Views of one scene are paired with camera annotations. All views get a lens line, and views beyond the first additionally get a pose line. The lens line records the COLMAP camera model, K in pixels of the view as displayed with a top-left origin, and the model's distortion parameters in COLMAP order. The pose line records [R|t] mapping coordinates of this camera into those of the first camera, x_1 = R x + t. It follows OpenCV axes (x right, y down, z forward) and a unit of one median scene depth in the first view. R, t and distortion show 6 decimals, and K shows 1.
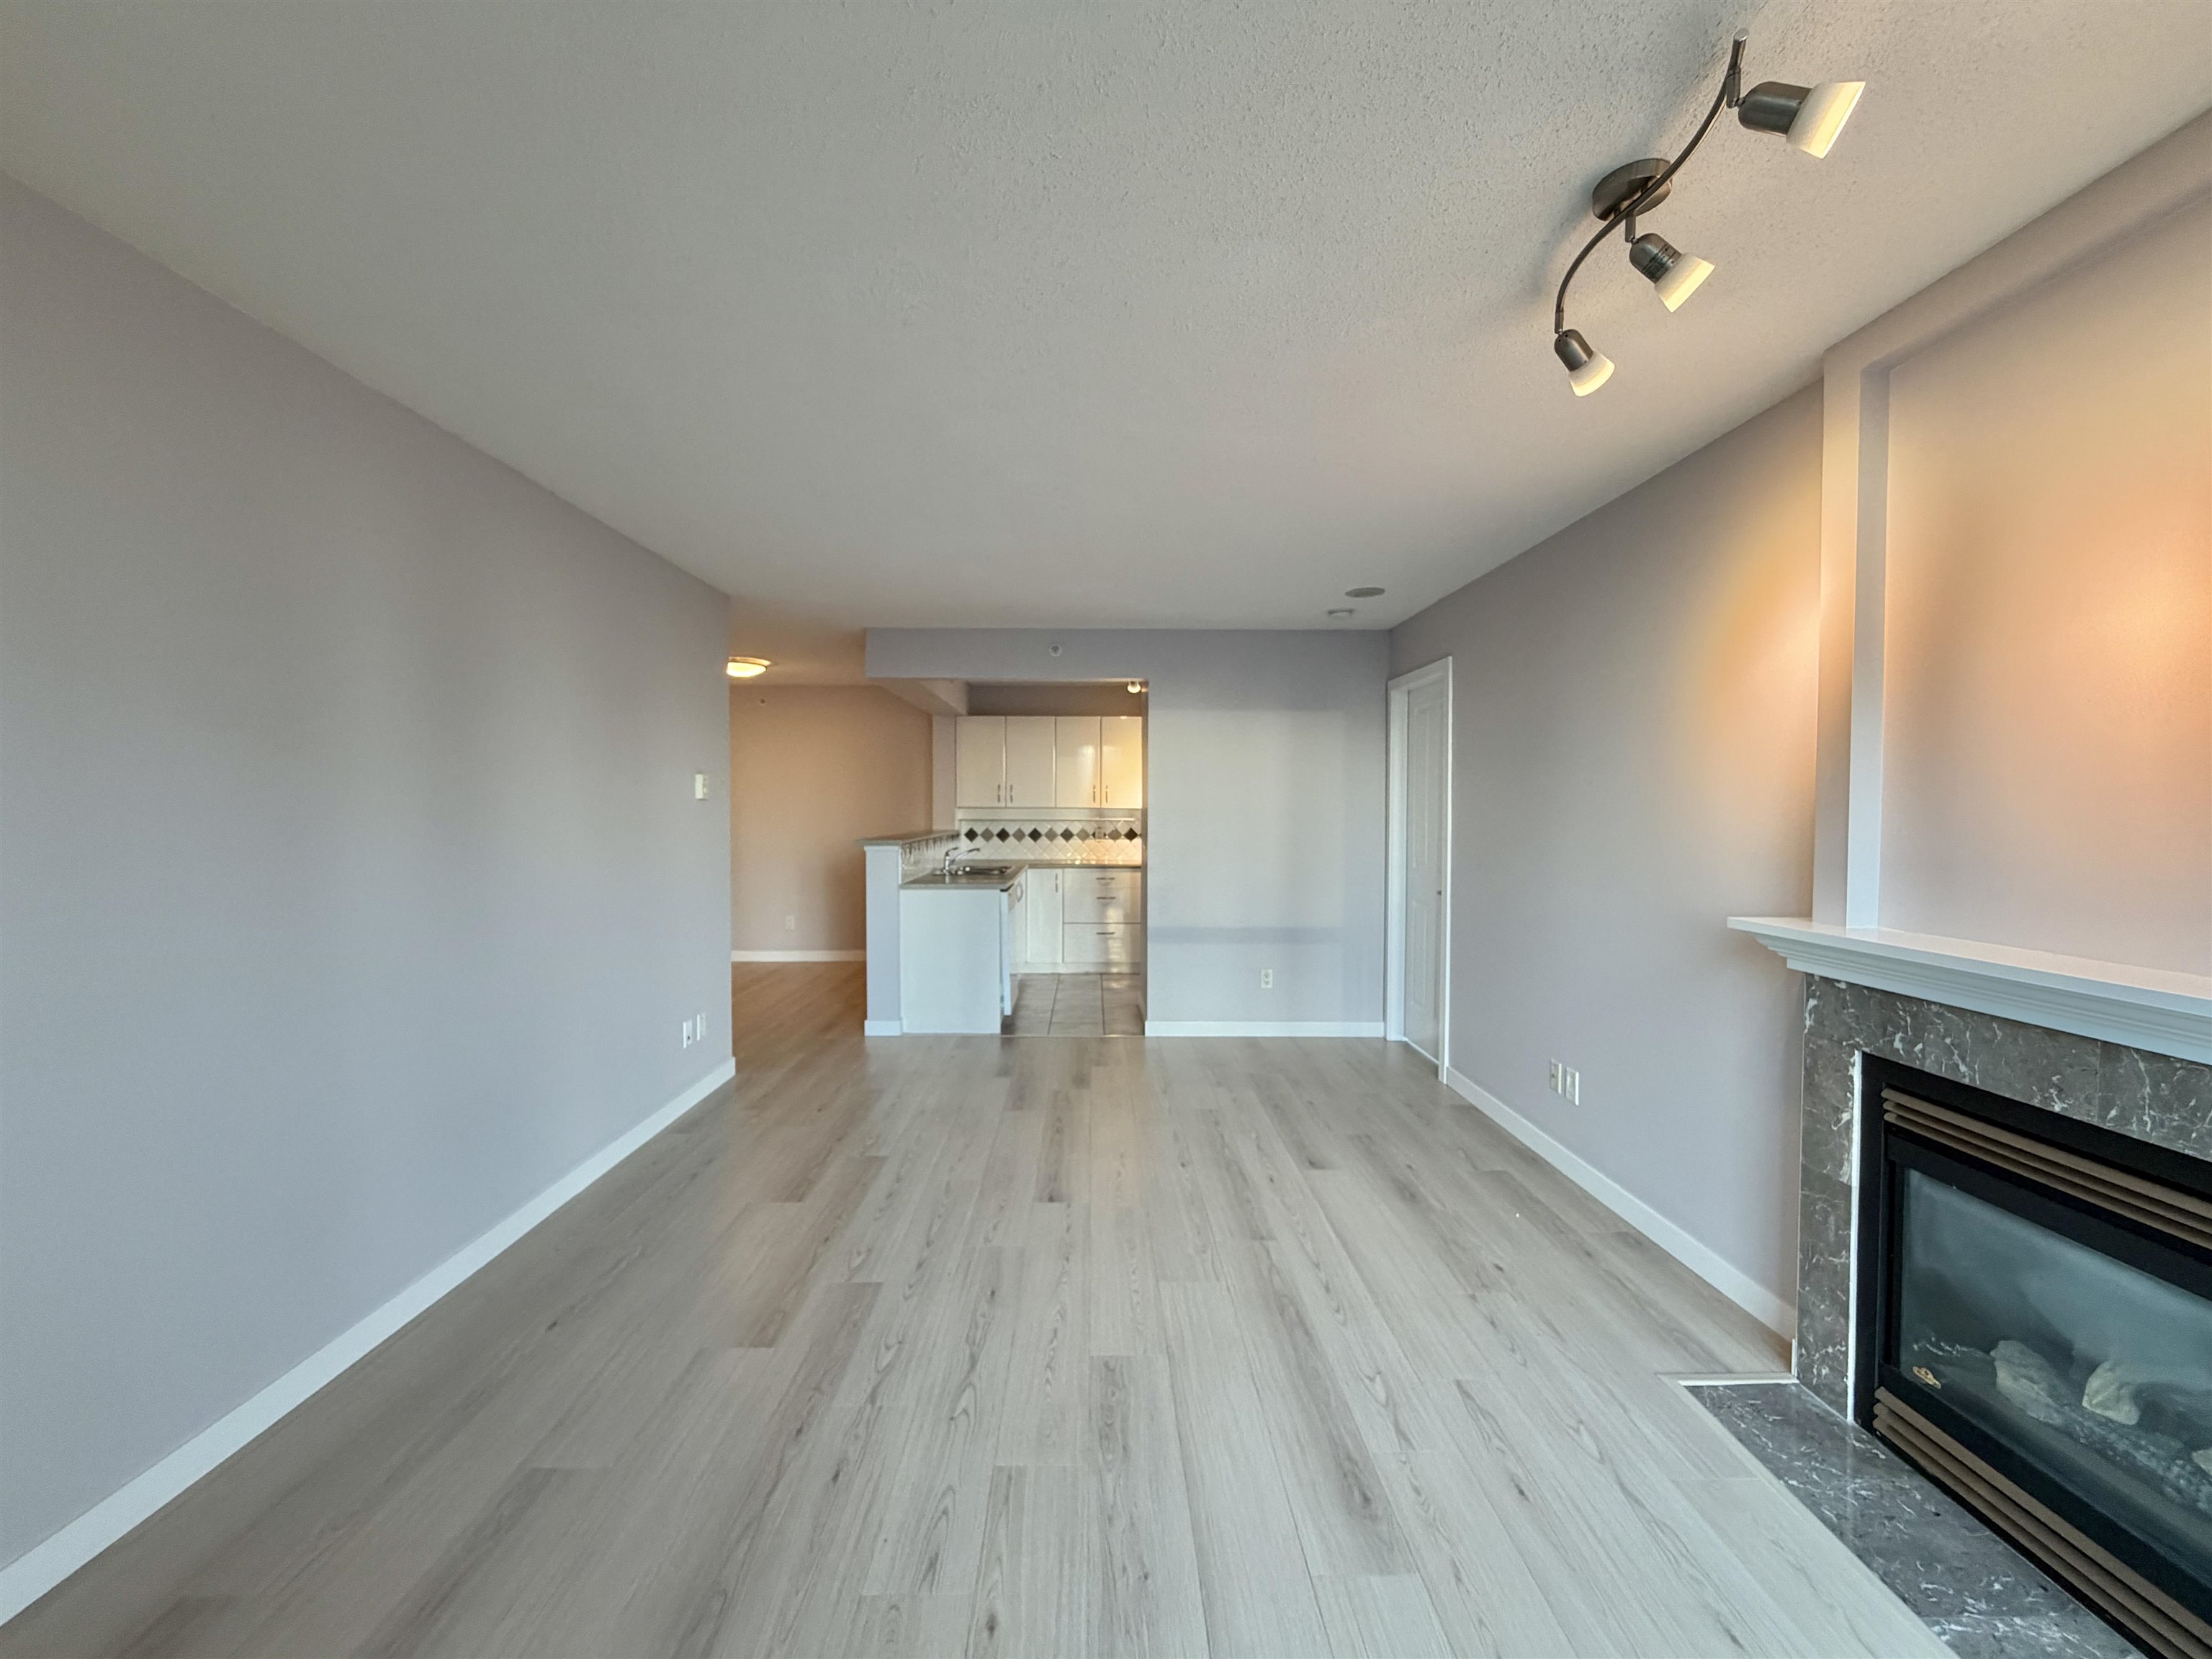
lens RADIAL K [[882.9, 0, 1102.6], [0, 882.9, 829.6], [0, 0, 1]] dist [0.001982, -0.001219]
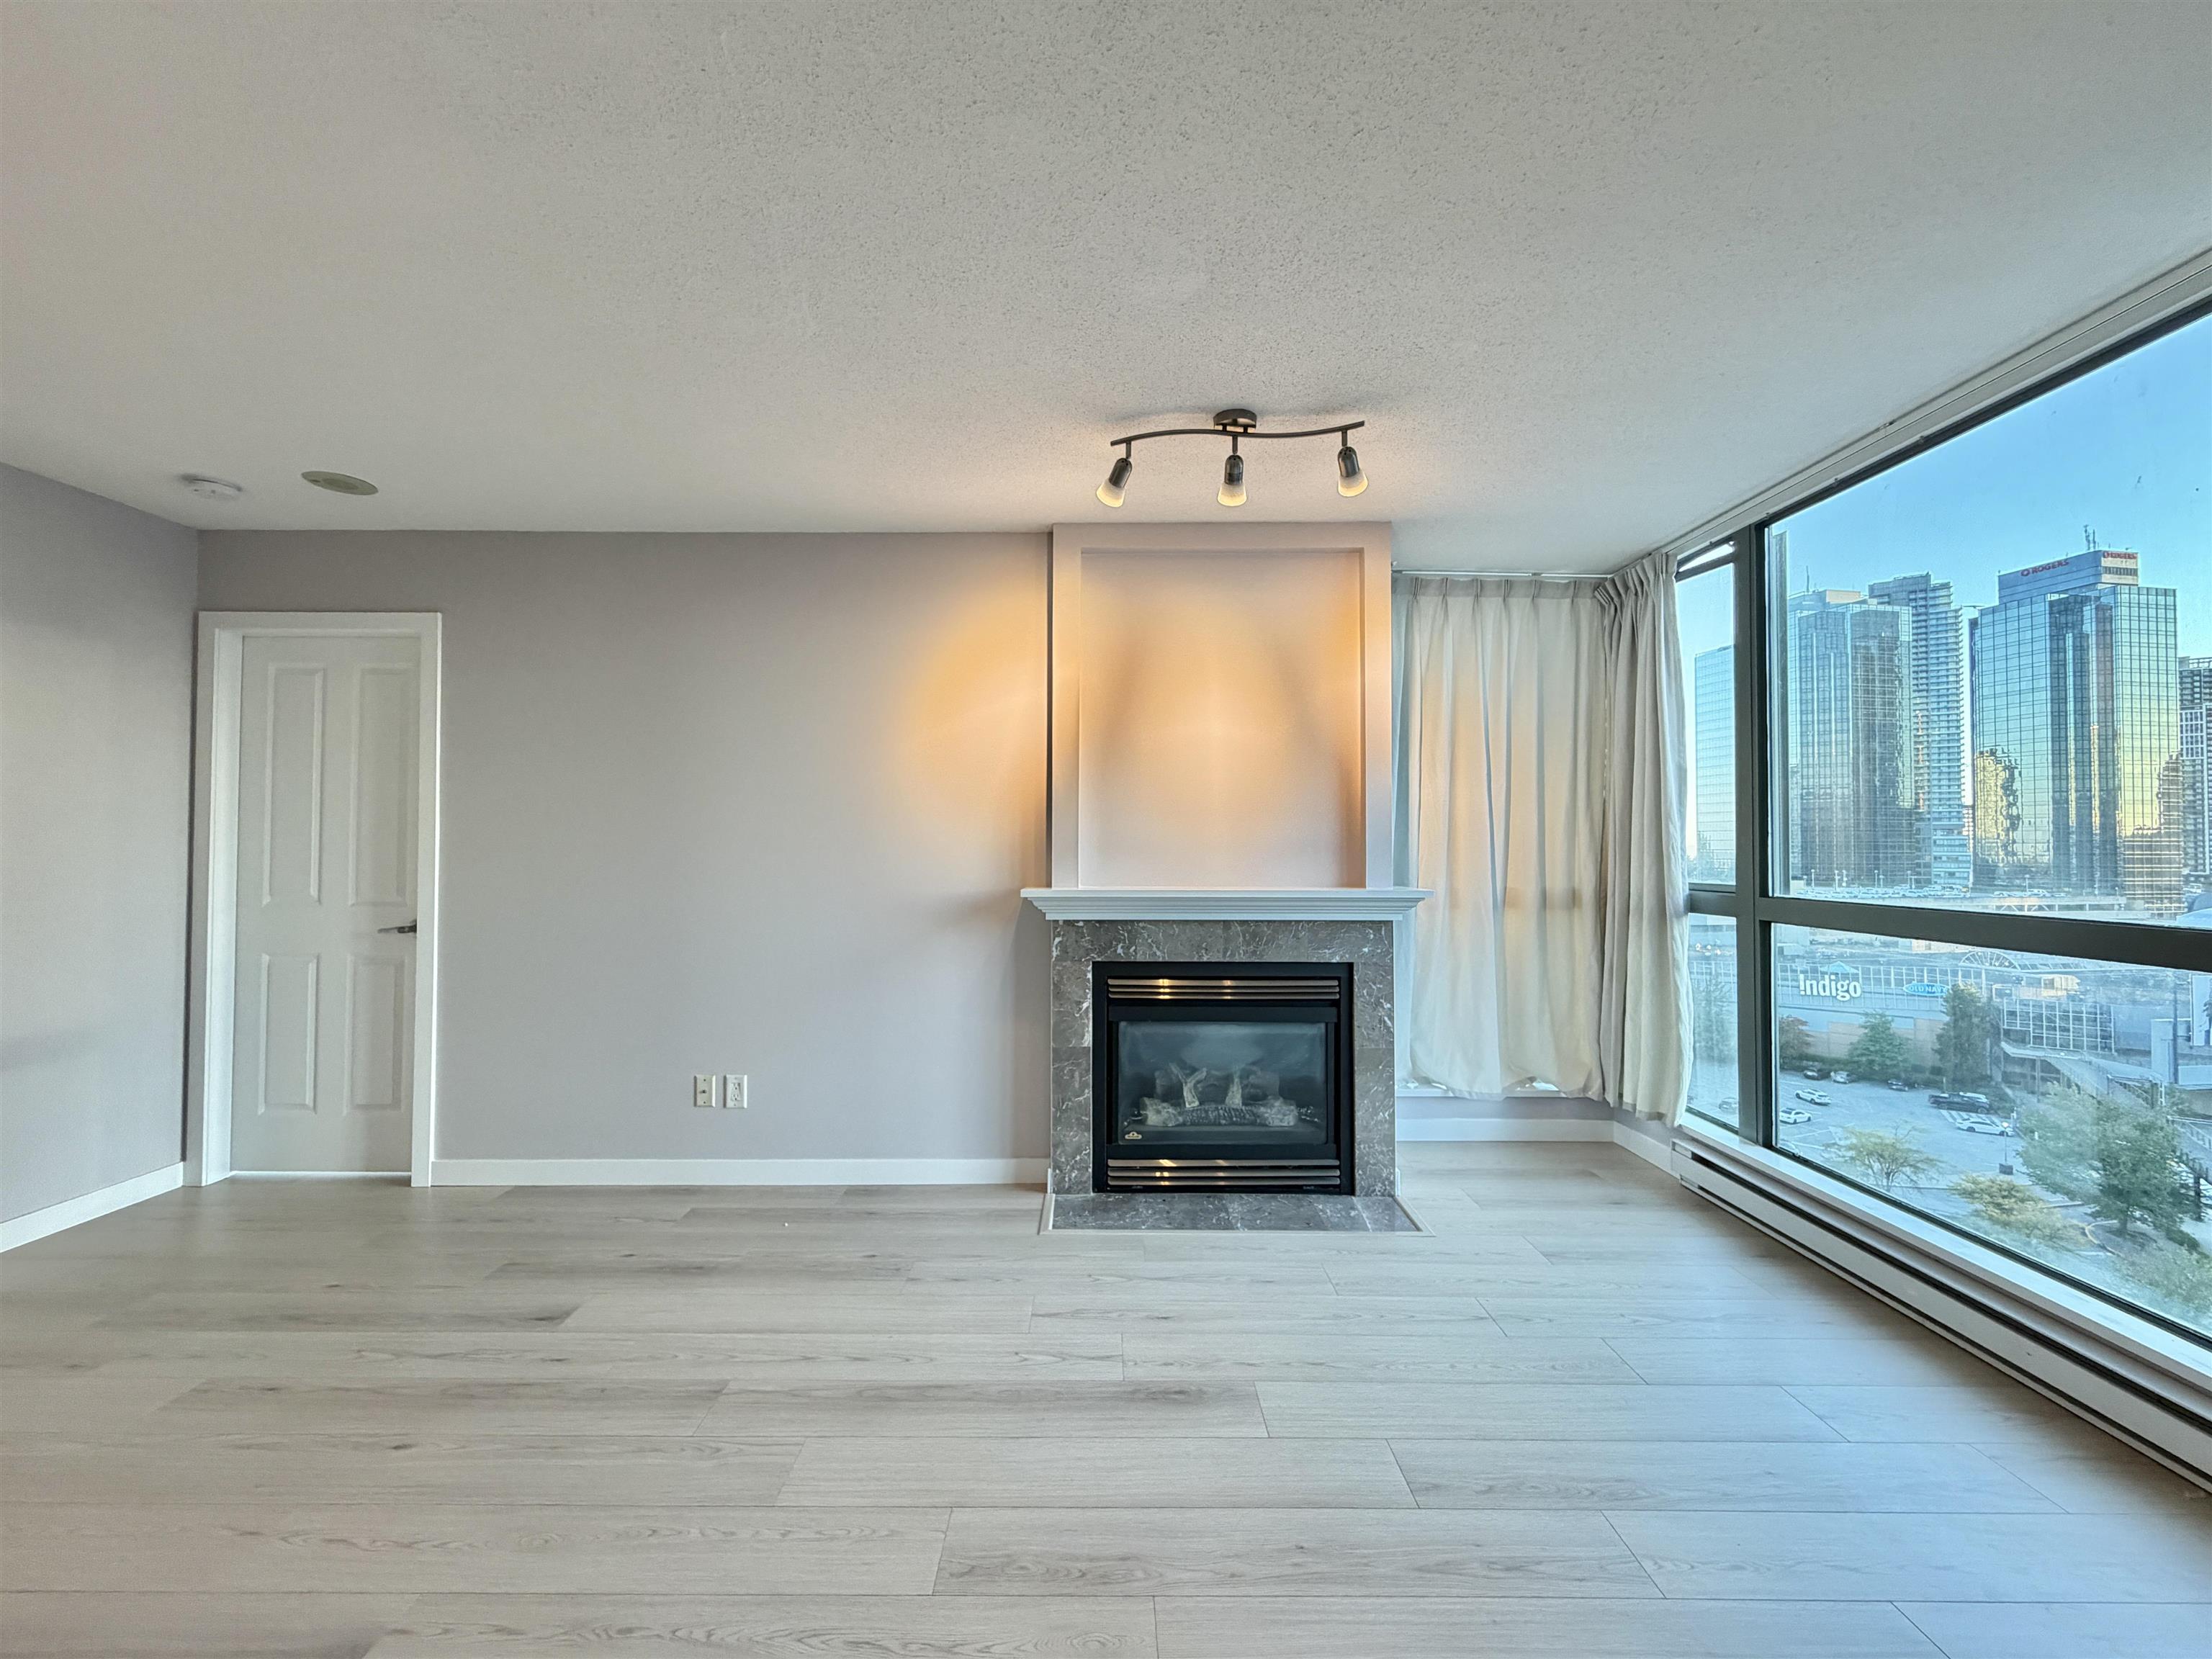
lens RADIAL K [[882.9, 0, 1094.5], [0, 882.9, 831.7], [0, 0, 1]] dist [0.001982, -0.001219]
pose [[0.013973, 0.015482, 0.999783, -0.730619], [0.022225, 0.999628, -0.015790, 0.033935], [-0.999655, 0.022440, 0.013623, 0.907235]]
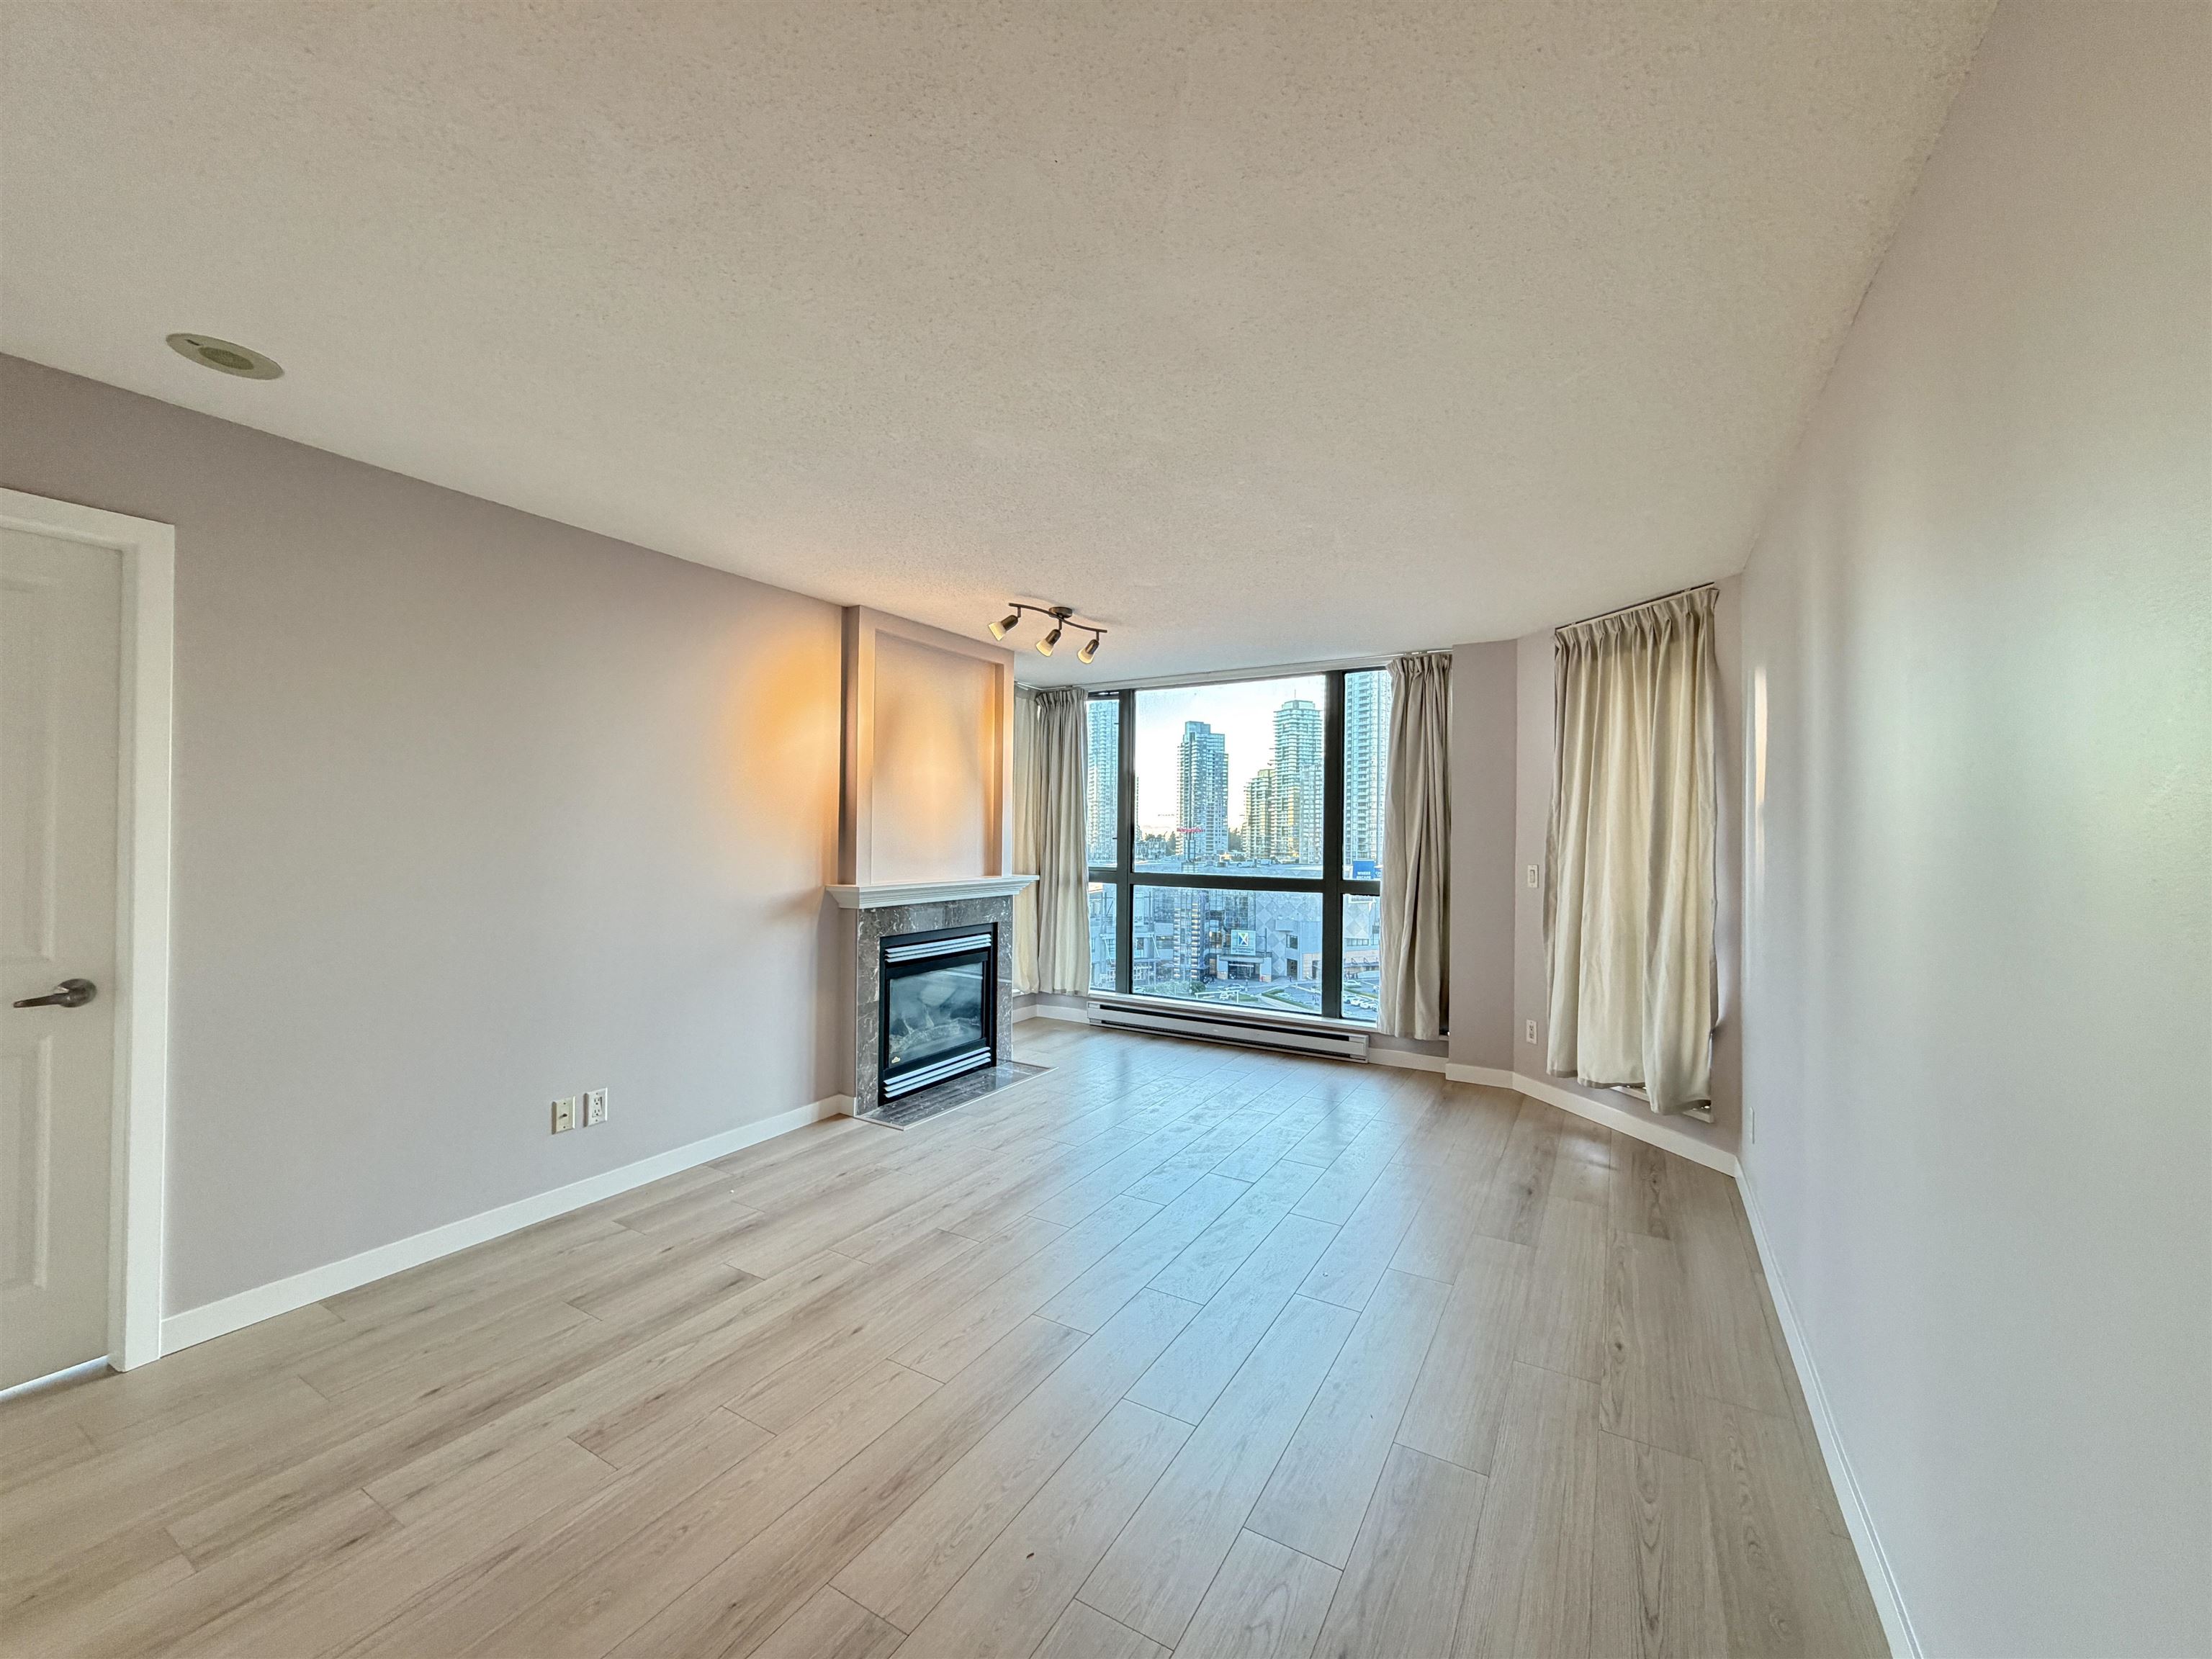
lens RADIAL K [[882.9, 0, 1105.6], [0, 882.9, 828.8], [0, 0, 1]] dist [0.001982, -0.001219]
pose [[-0.857855, -0.009063, 0.513813, -0.712911], [-0.000315, 0.999854, 0.017110, -0.055192], [-0.513892, 0.014516, -0.857732, 2.435877]]
